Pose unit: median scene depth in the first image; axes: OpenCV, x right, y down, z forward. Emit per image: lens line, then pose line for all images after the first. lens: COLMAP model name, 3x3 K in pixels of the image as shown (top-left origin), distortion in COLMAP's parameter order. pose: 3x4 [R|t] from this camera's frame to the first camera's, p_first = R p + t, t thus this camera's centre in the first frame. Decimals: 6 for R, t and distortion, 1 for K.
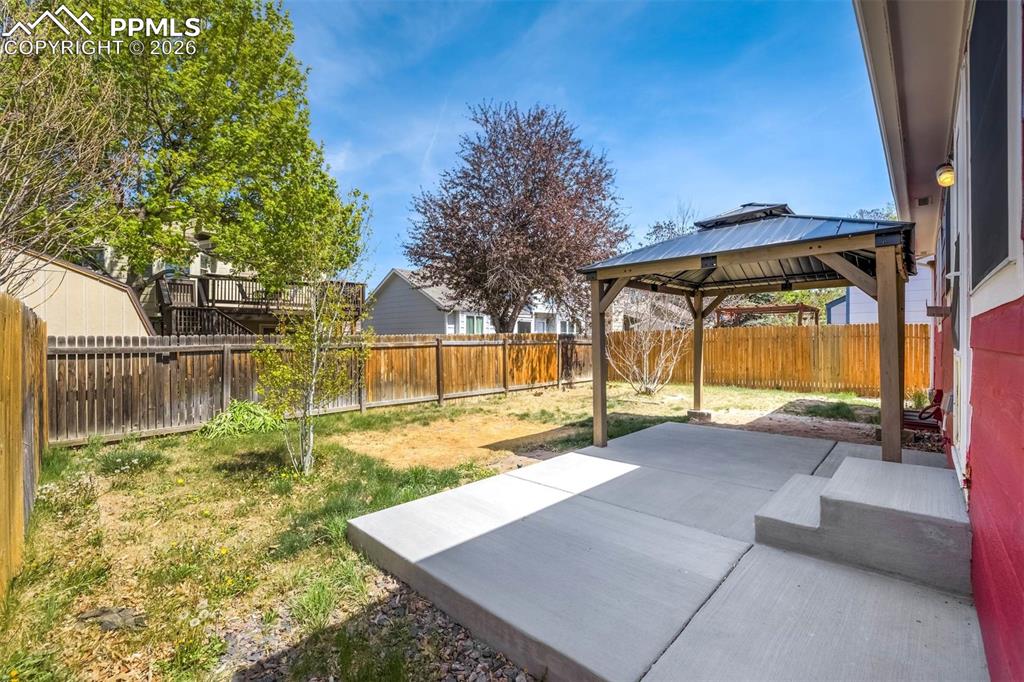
lens RADIAL K [[438.4, 0, 518.2], [0, 438.4, 339.2], [0, 0, 1]] dist [-0.009979, 0.000623]
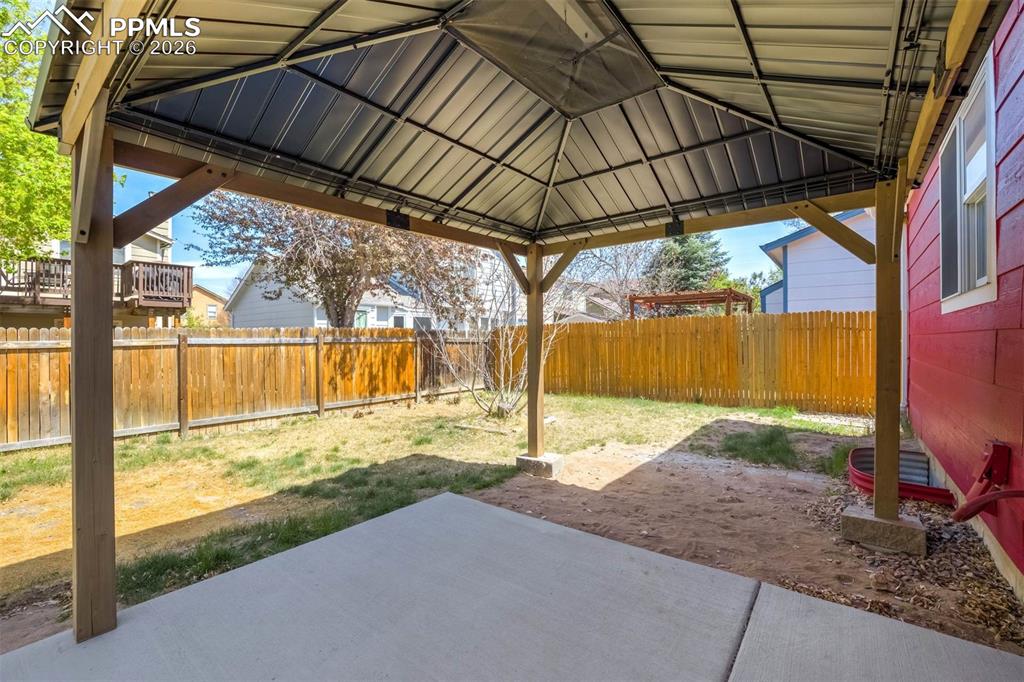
lens RADIAL K [[438.4, 0, 509.2], [0, 438.4, 338.7], [0, 0, 1]] dist [-0.009979, 0.000623]
pose [[0.996513, -0.004928, 0.083292, 0.222272], [0.004966, 0.999988, -0.000258, 0.006904], [-0.083290, 0.000671, 0.996525, 0.294461]]
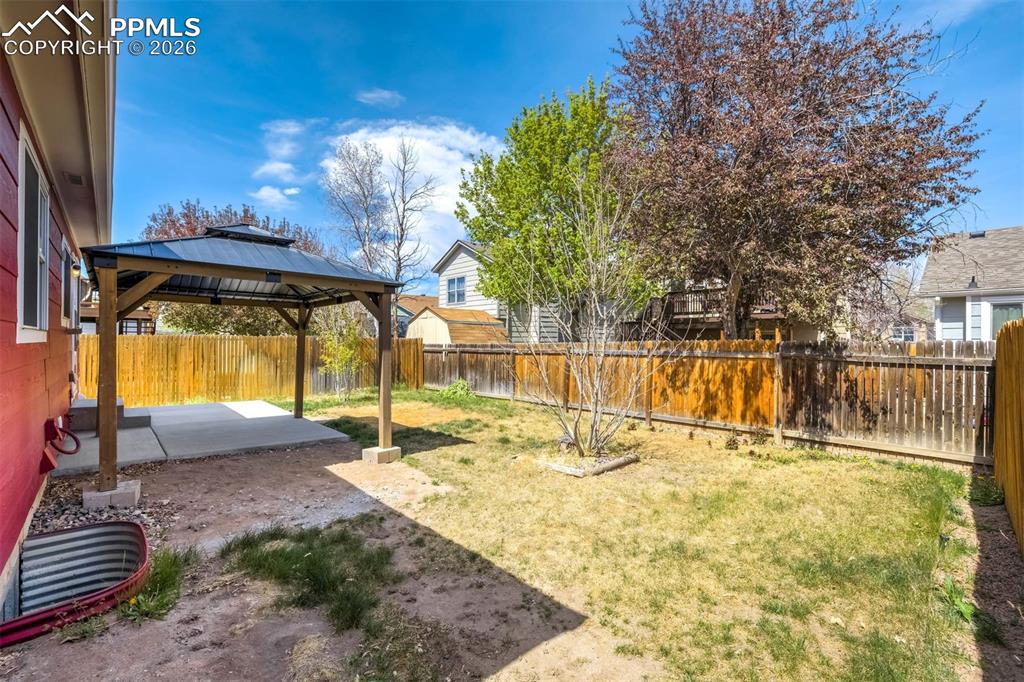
lens RADIAL K [[438.4, 0, 519.6], [0, 438.4, 342.1], [0, 0, 1]] dist [-0.009979, 0.000623]
pose [[-0.048648, -0.004632, -0.998805, 0.759643], [-0.009529, 0.999946, -0.004173, -0.005367], [0.998771, 0.009315, -0.048689, 0.847860]]
